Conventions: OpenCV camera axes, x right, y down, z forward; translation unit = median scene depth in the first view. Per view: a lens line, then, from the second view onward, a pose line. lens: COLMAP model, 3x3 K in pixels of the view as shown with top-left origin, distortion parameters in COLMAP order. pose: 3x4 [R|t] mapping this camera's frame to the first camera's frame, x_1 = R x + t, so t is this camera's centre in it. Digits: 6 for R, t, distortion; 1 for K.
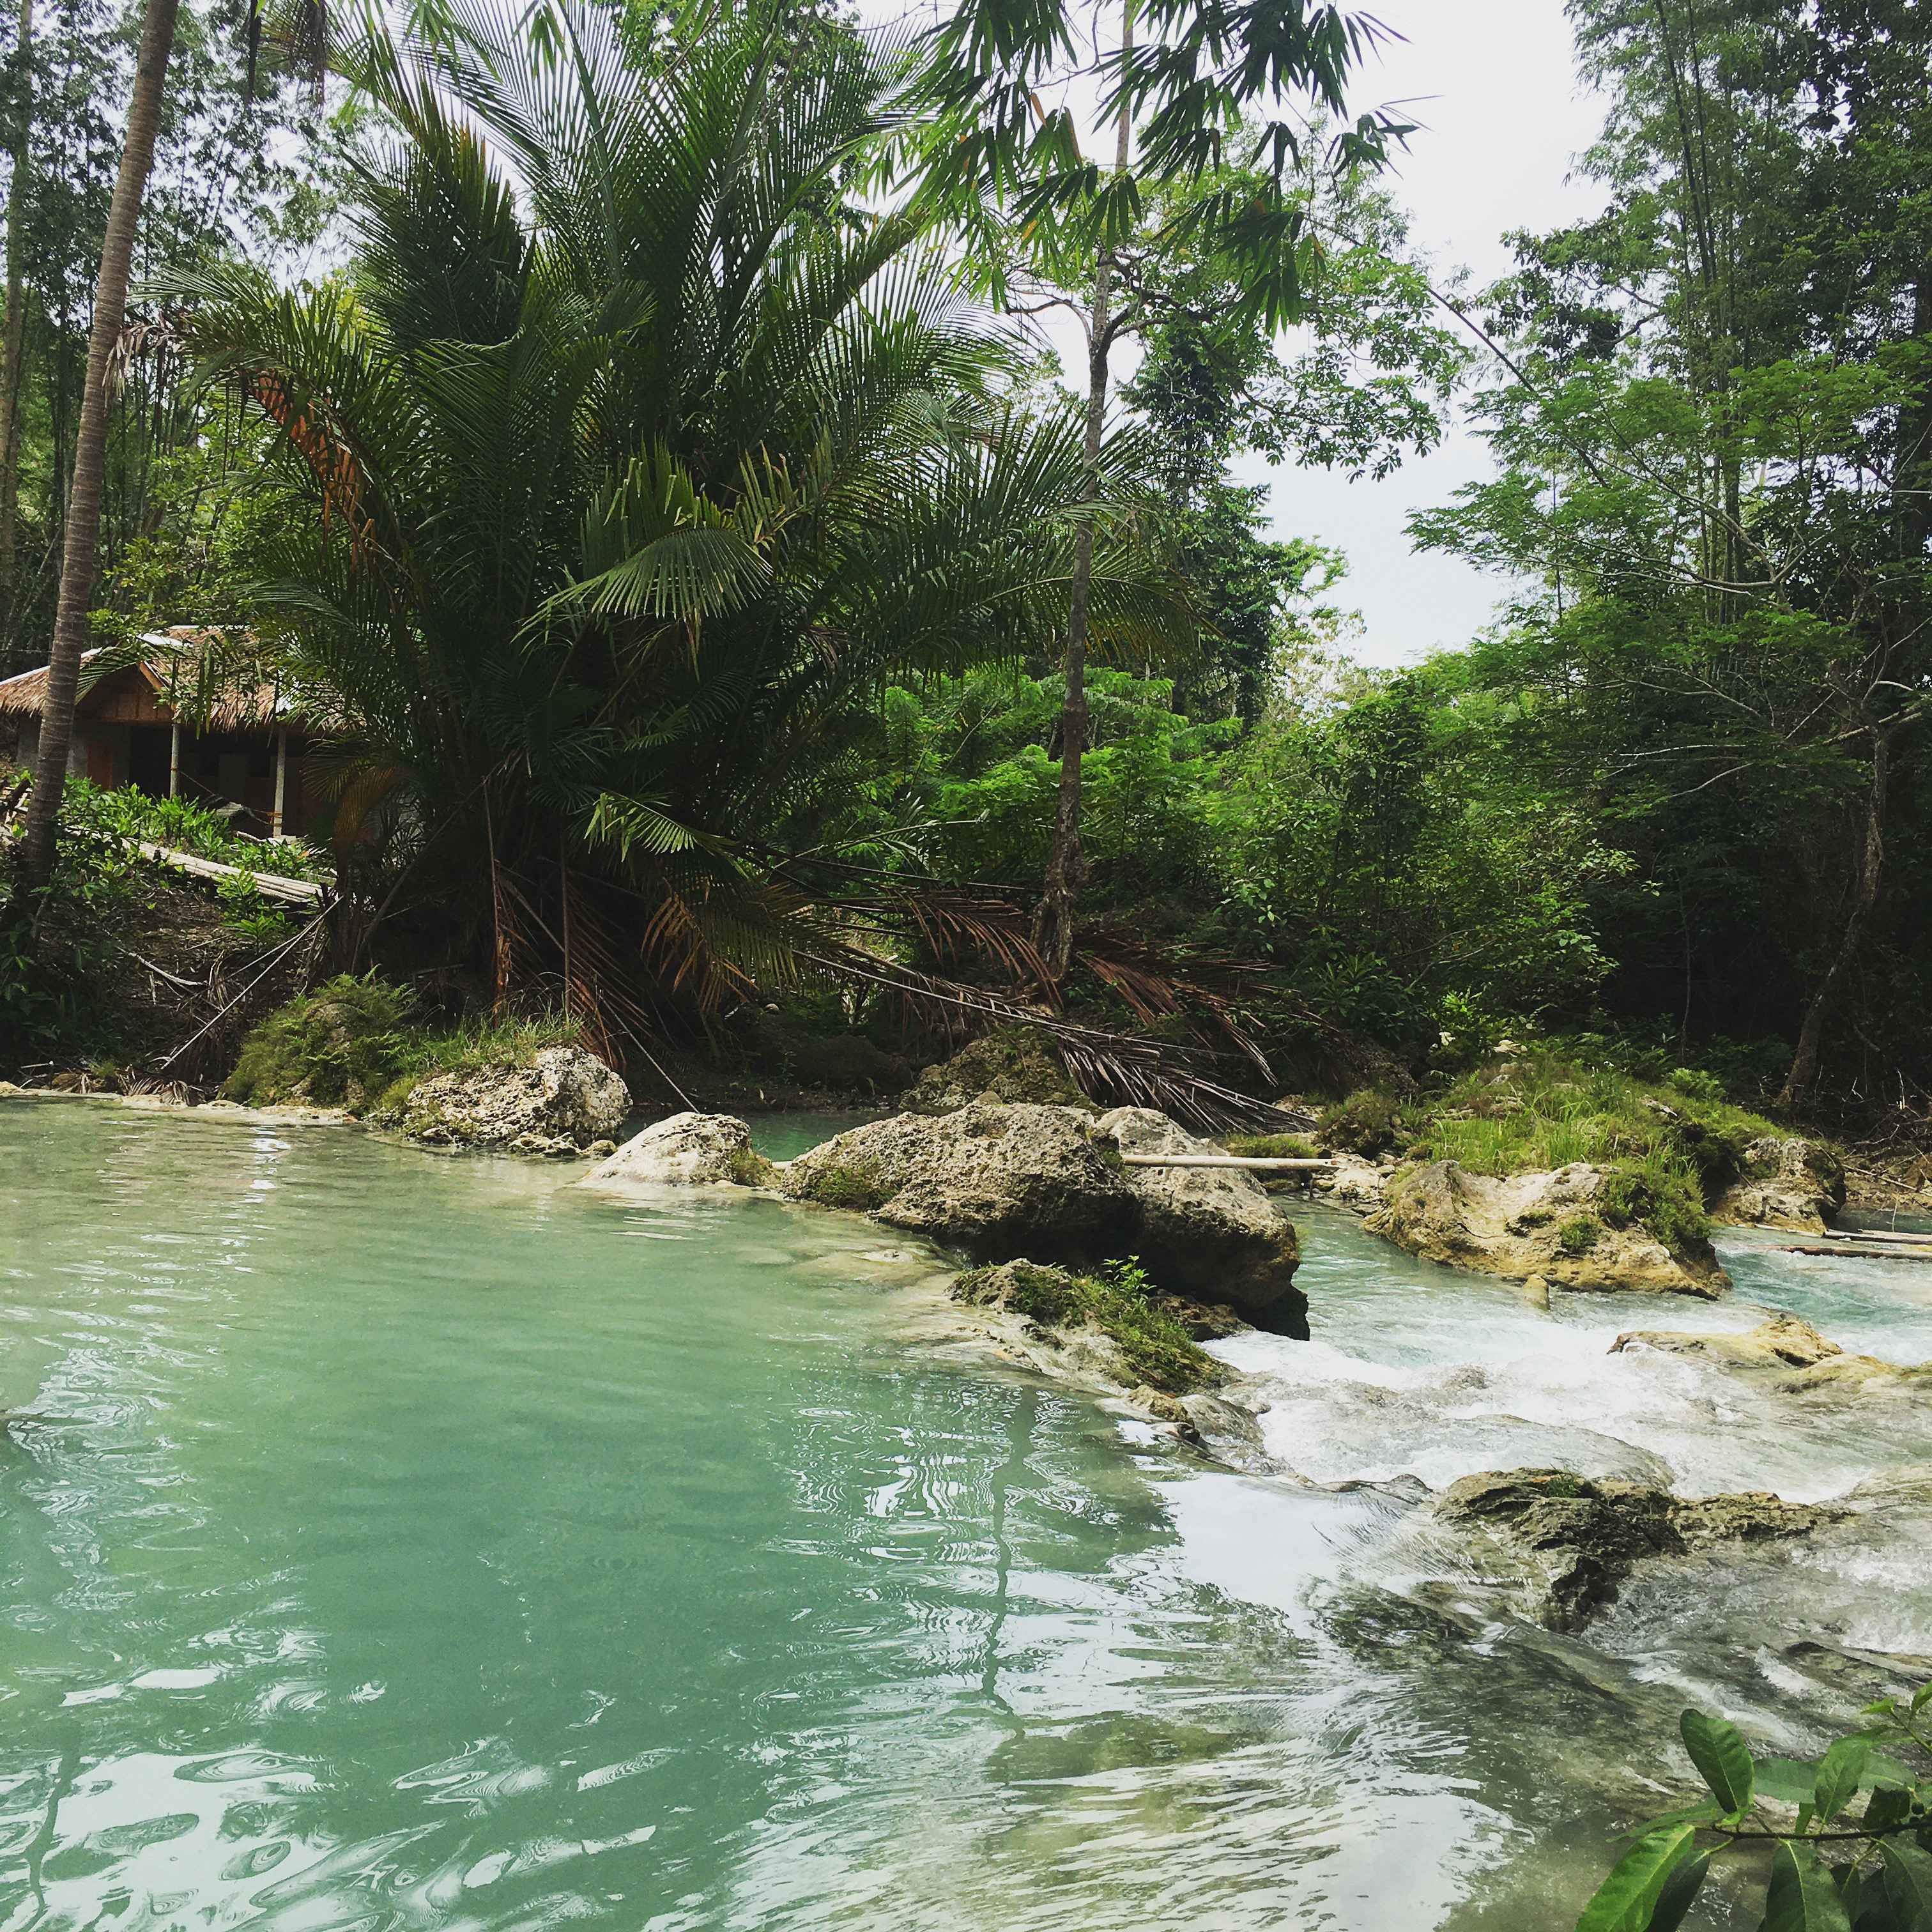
lens RADIAL K [[2193.1, 0, 966.0], [0, 2193.1, 966.0], [0, 0, 1]] dist [0.062032, -0.021545]
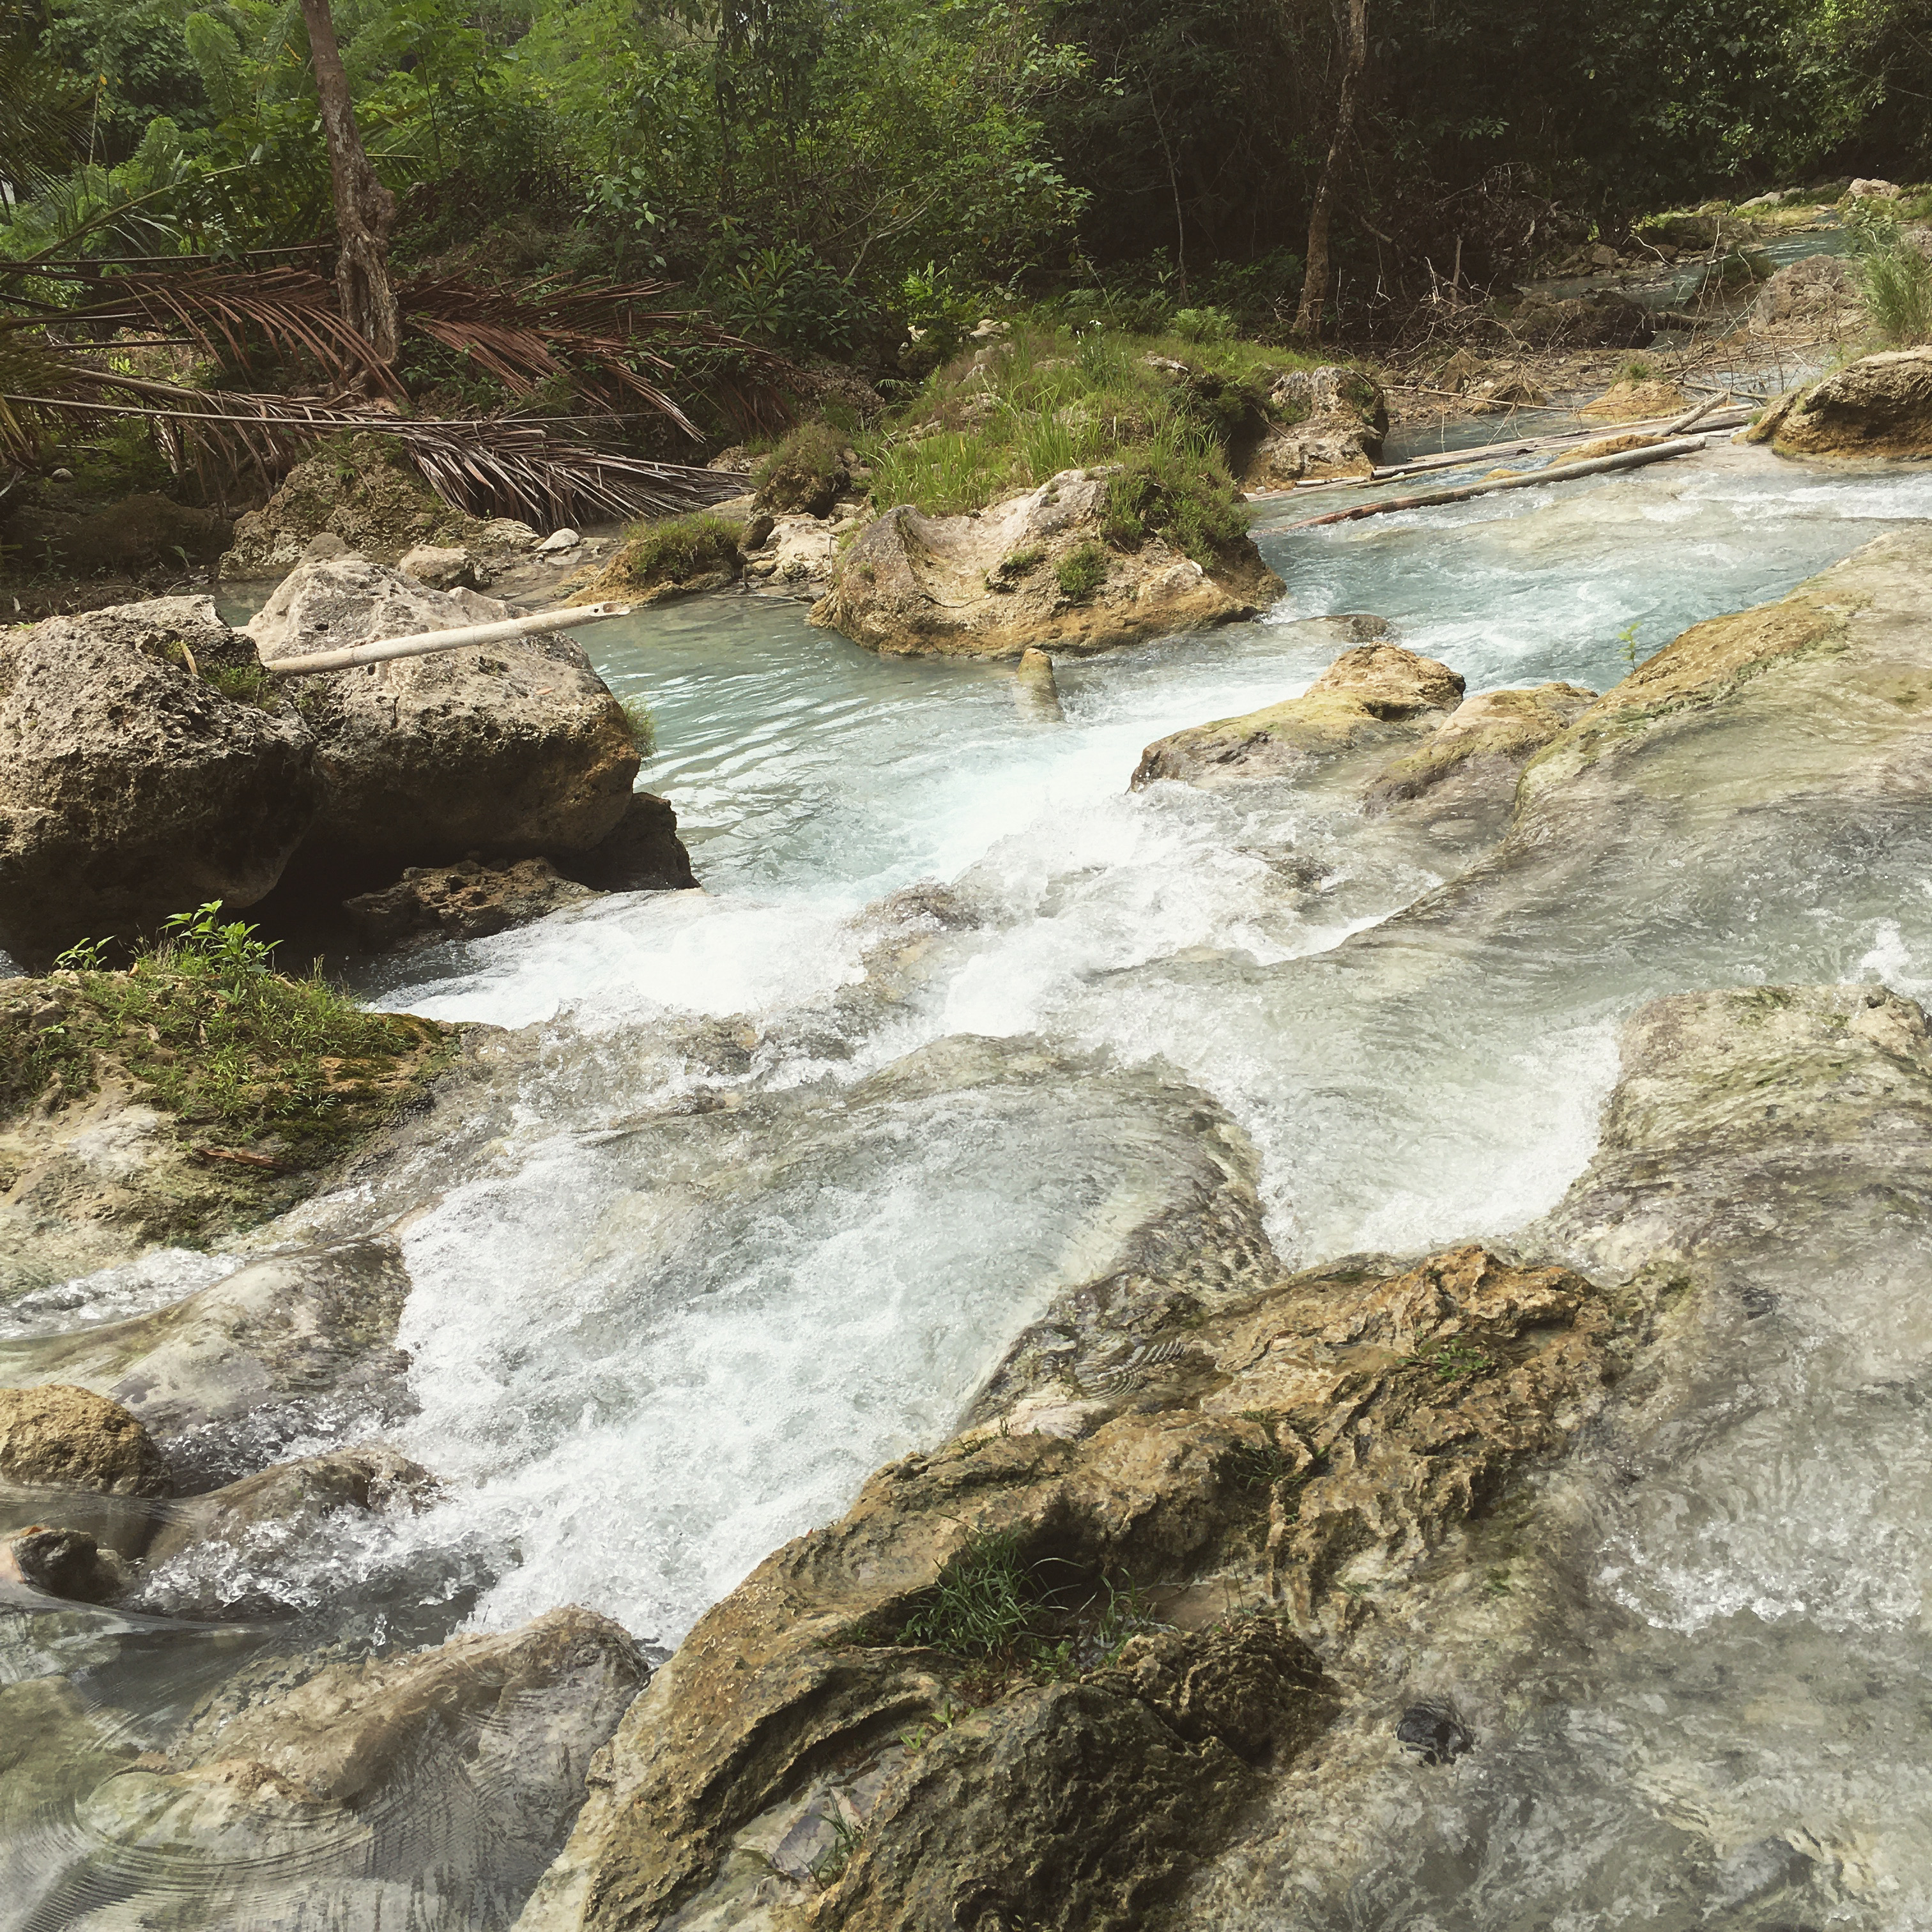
lens RADIAL K [[2193.1, 0, 966.0], [0, 2193.1, 966.0], [0, 0, 1]] dist [0.062032, -0.021545]
pose [[0.955596, -0.254435, 0.148656, 0.091225], [0.201162, 0.931885, 0.301866, 0.014599], [-0.215335, -0.258558, 0.941689, 0.264540]]
